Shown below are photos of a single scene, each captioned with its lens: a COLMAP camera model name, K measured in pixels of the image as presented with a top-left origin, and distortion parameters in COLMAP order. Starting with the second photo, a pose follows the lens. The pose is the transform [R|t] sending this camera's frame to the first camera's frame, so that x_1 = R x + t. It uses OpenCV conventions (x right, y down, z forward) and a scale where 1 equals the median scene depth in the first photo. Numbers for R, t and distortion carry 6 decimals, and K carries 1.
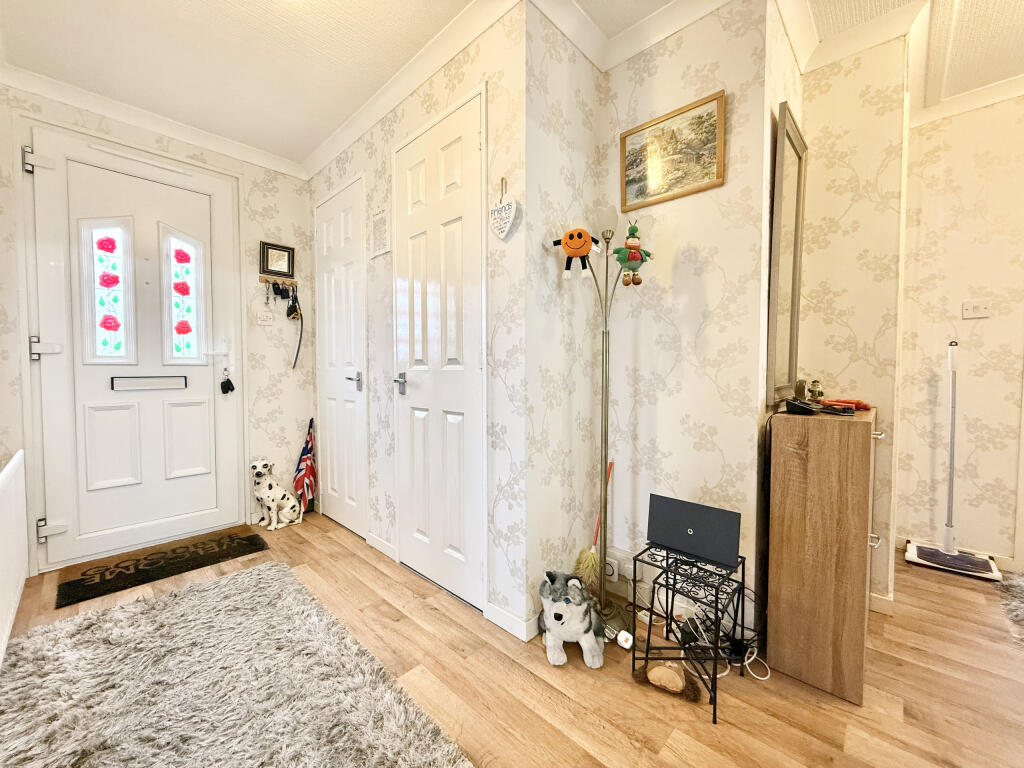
lens RADIAL K [[407.6, 0, 508.2], [0, 407.6, 385.1], [0, 0, 1]] dist [-0.001769, -0.000247]
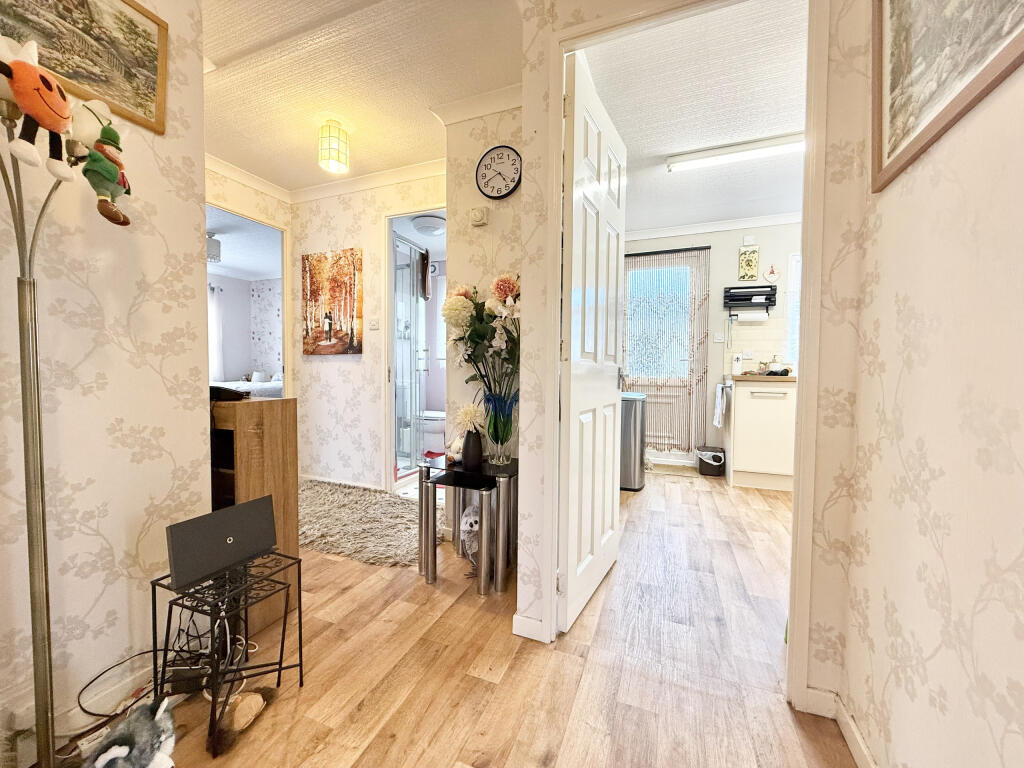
lens RADIAL K [[407.6, 0, 508.2], [0, 407.6, 385.1], [0, 0, 1]] dist [-0.001769, -0.000247]
pose [[-0.371594, -0.042581, 0.927418, -0.518067], [0.028551, 0.997951, 0.057259, -0.009375], [-0.927956, 0.047756, -0.369617, 0.664557]]
